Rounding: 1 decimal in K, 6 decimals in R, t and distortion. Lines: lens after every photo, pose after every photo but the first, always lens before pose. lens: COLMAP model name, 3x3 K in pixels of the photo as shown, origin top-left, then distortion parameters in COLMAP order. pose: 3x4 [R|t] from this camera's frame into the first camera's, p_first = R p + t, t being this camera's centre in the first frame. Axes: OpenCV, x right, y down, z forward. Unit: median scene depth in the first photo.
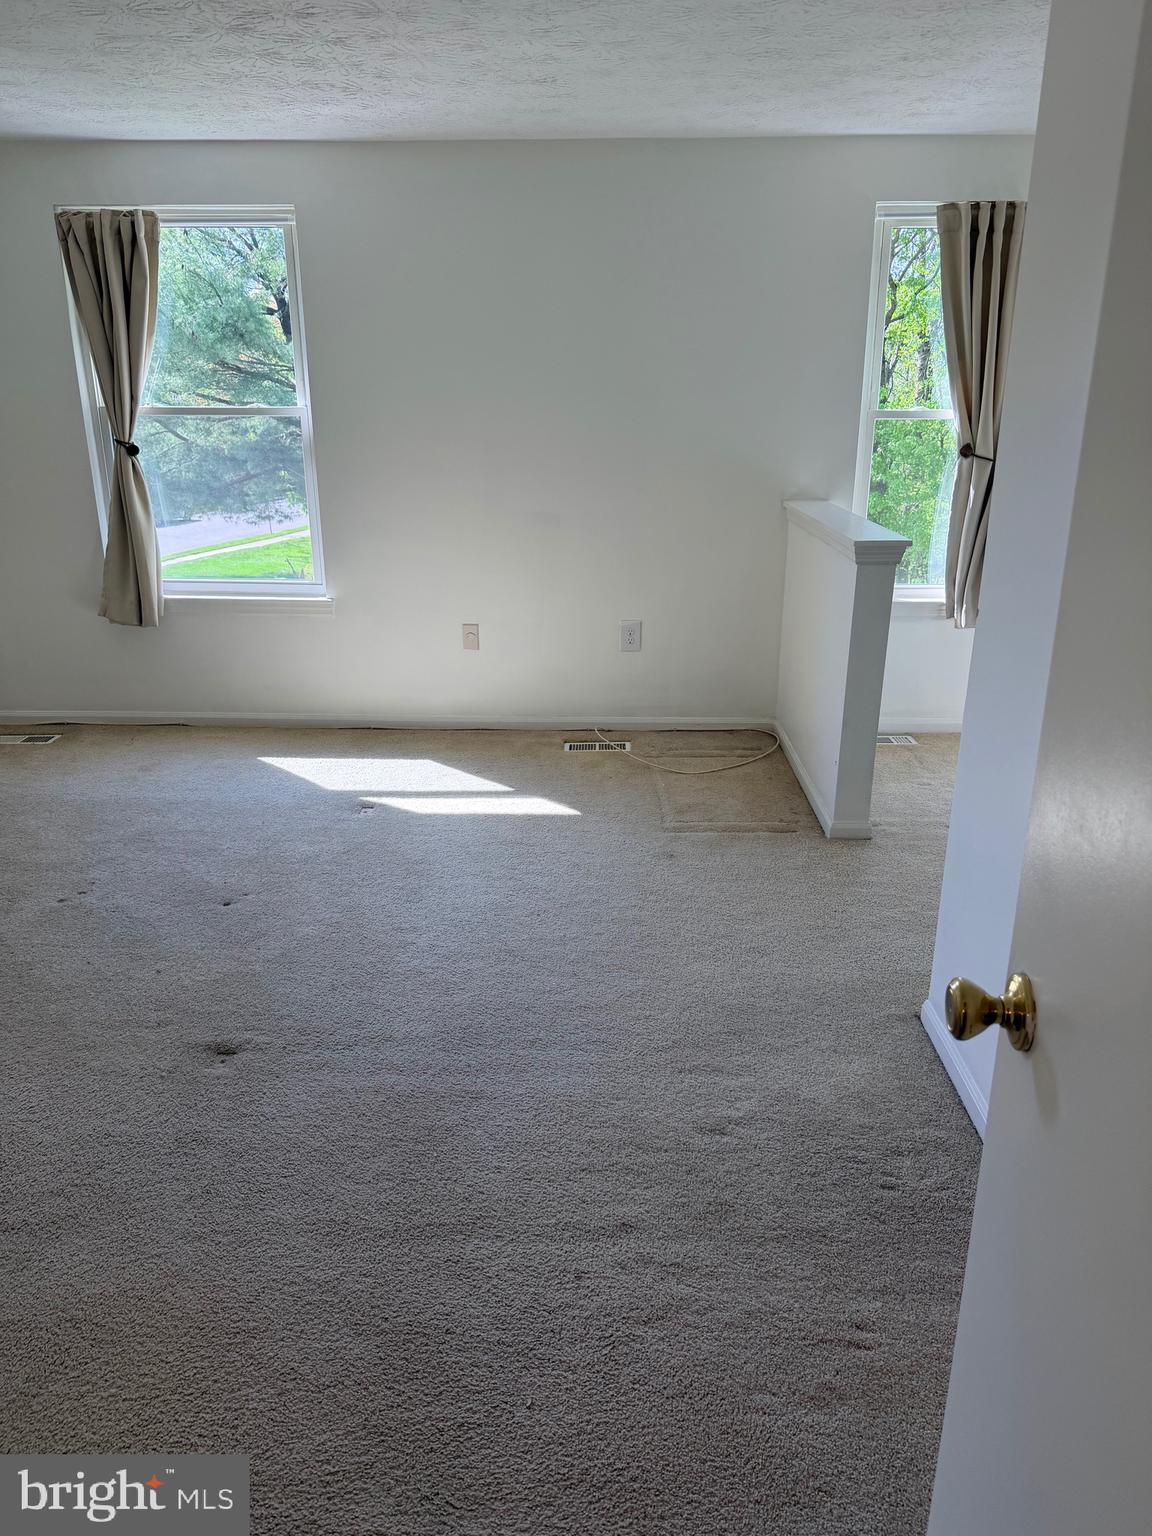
lens RADIAL K [[1090.1, 0, 579.0], [0, 1090.1, 769.7], [0, 0, 1]] dist [0.056082, -0.076983]
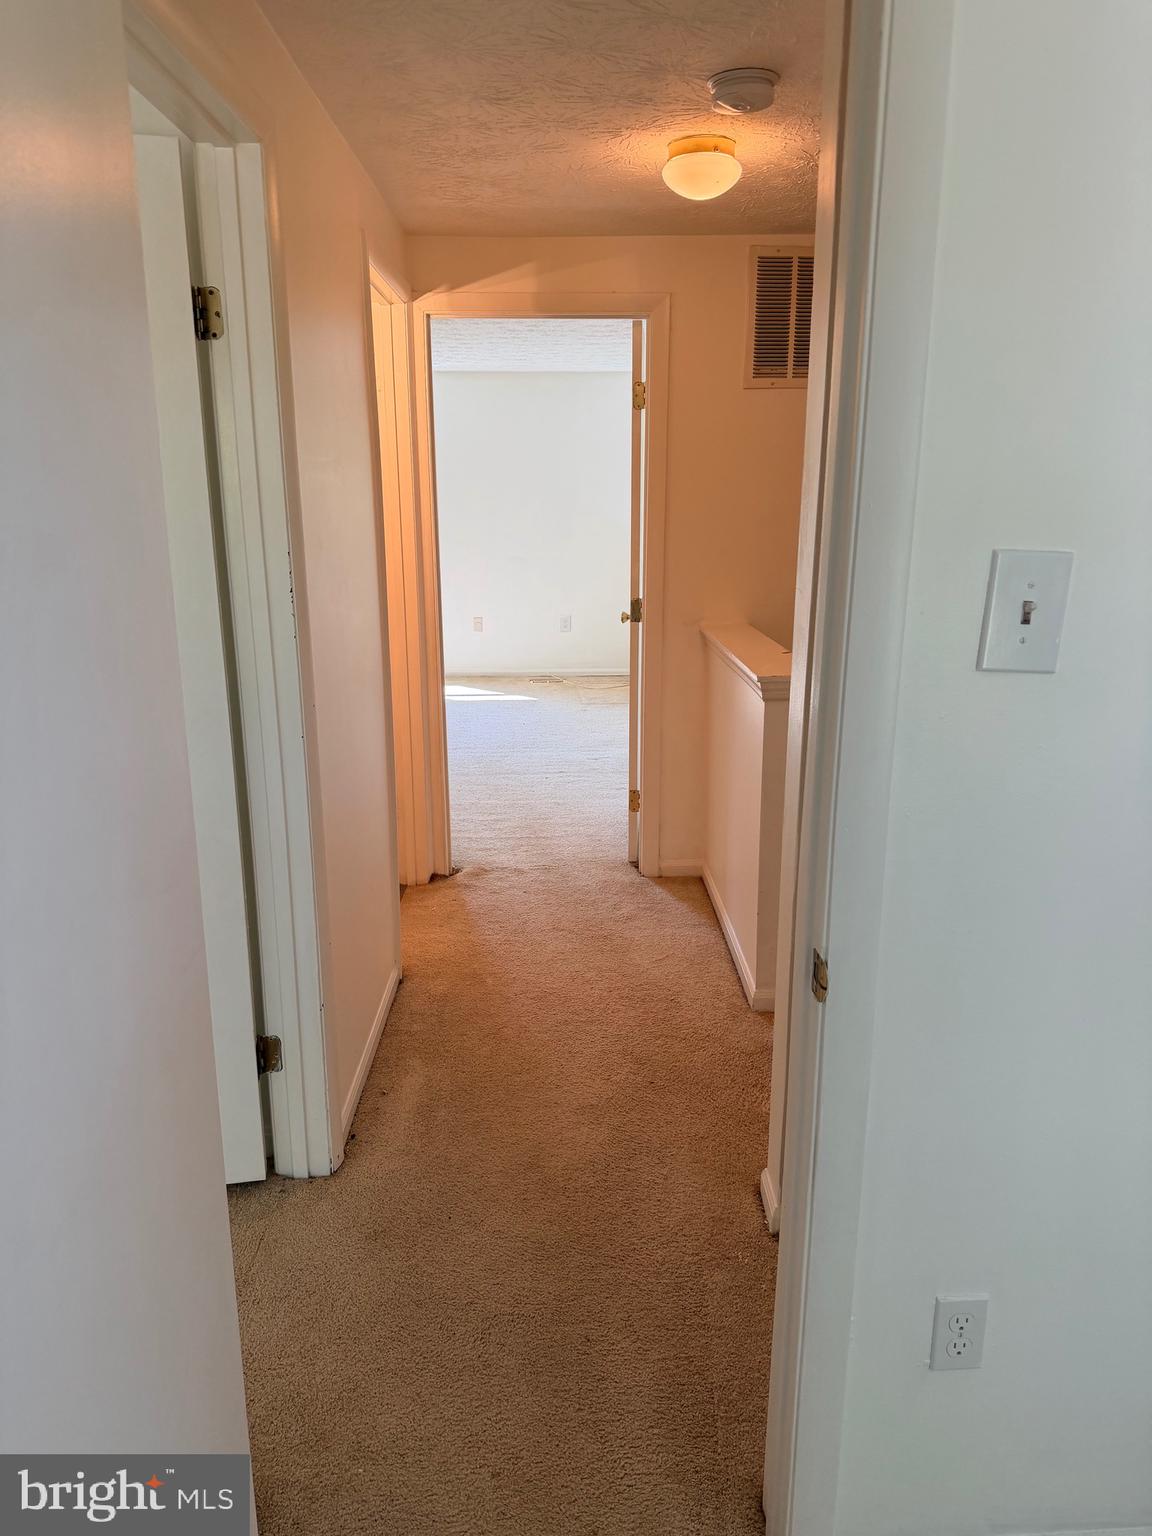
lens RADIAL K [[1090.1, 0, 574.2], [0, 1090.1, 769.2], [0, 0, 1]] dist [0.056082, -0.076983]
pose [[0.998780, -0.004349, 0.049192, -0.033412], [0.008093, 0.997063, -0.076156, 0.297916], [-0.048716, 0.076462, 0.995882, -0.925791]]
